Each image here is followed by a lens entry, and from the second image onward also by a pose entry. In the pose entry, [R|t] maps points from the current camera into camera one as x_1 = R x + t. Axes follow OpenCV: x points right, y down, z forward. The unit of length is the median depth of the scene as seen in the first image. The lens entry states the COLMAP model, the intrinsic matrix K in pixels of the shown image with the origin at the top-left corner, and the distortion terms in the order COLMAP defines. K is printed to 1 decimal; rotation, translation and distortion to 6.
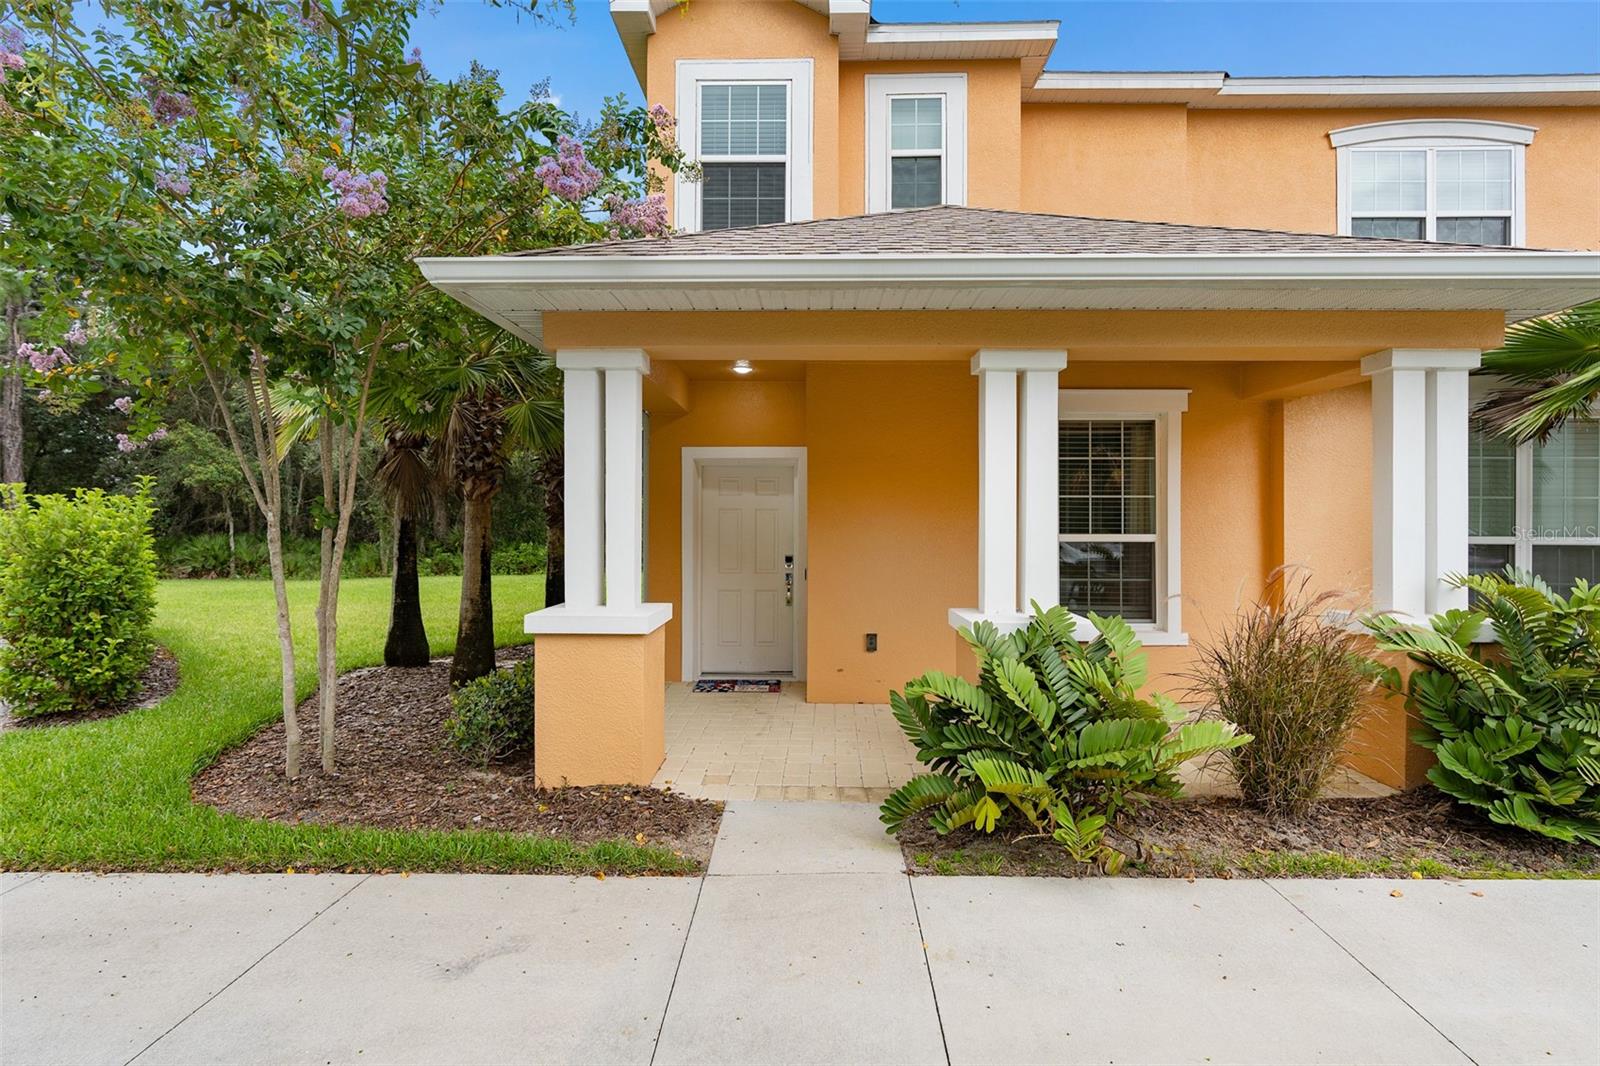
lens RADIAL K [[793.7, 0, 804.2], [0, 793.7, 513.6], [0, 0, 1]] dist [-0.001893, 0.000916]
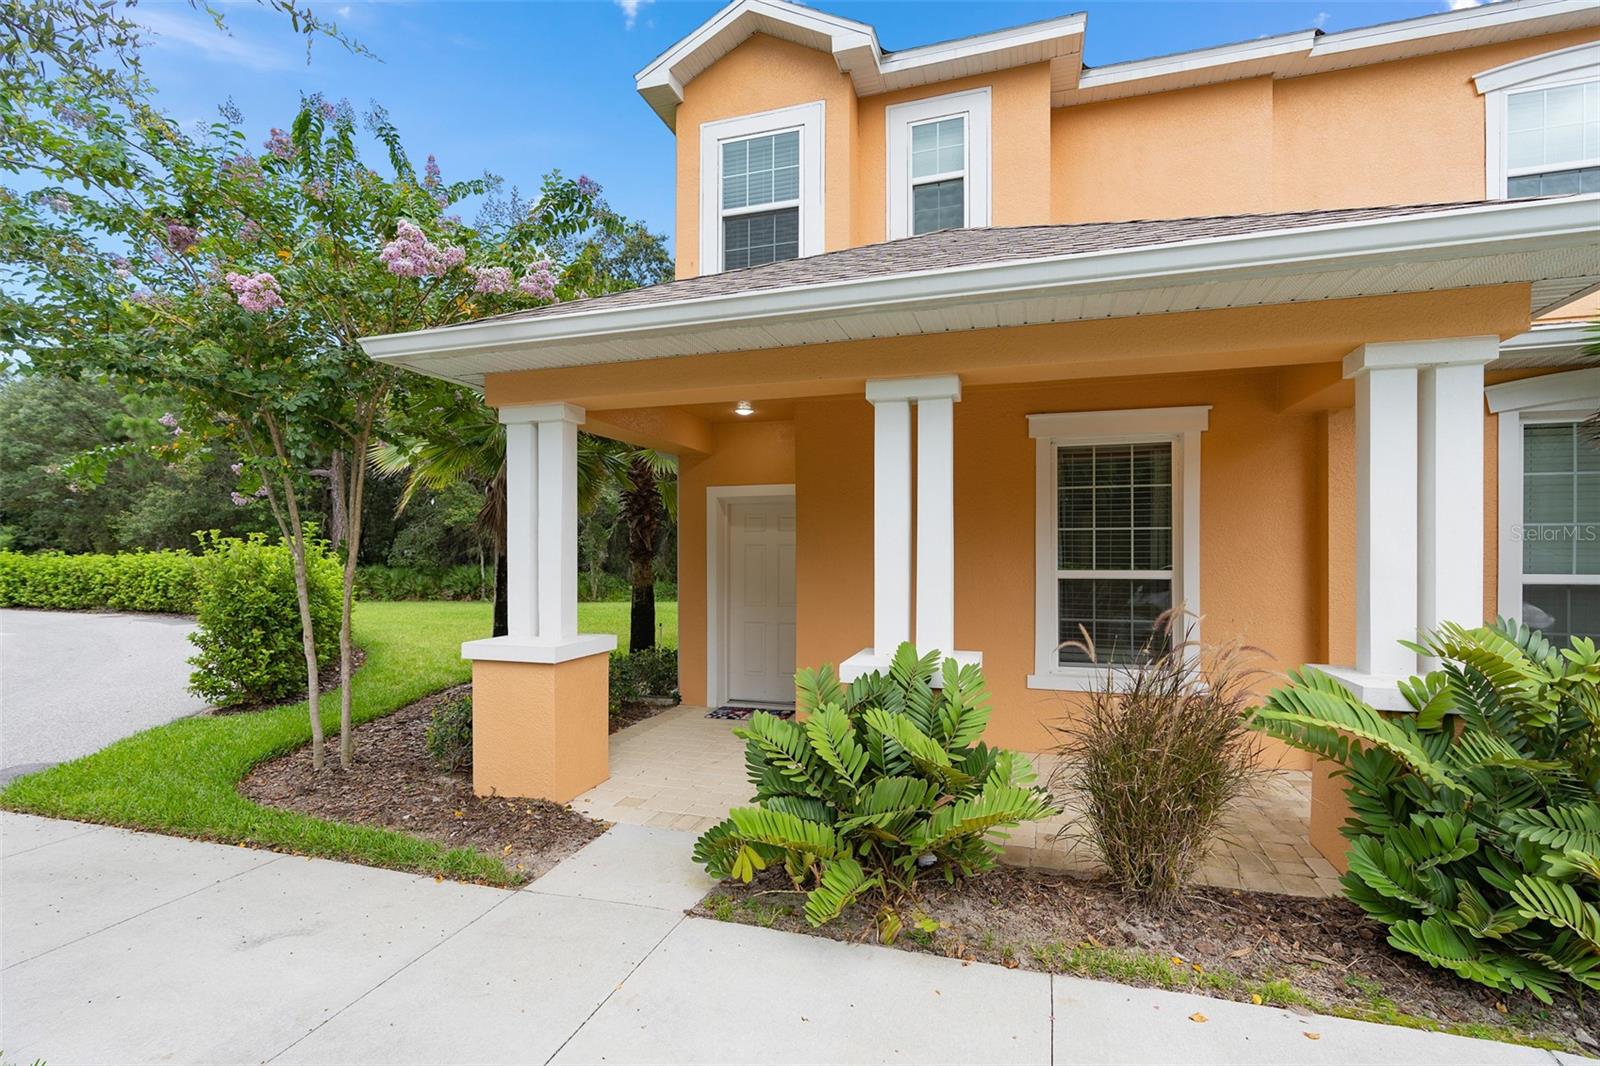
lens RADIAL K [[760.2, 0, 796.4], [0, 760.2, 546.3], [0, 0, 1]] dist [-0.002037, 0.000601]
pose [[0.957236, -0.006495, -0.289236, 0.305986], [0.007500, 0.999969, 0.002366, -0.006634], [0.289212, -0.004434, 0.957255, 0.068882]]
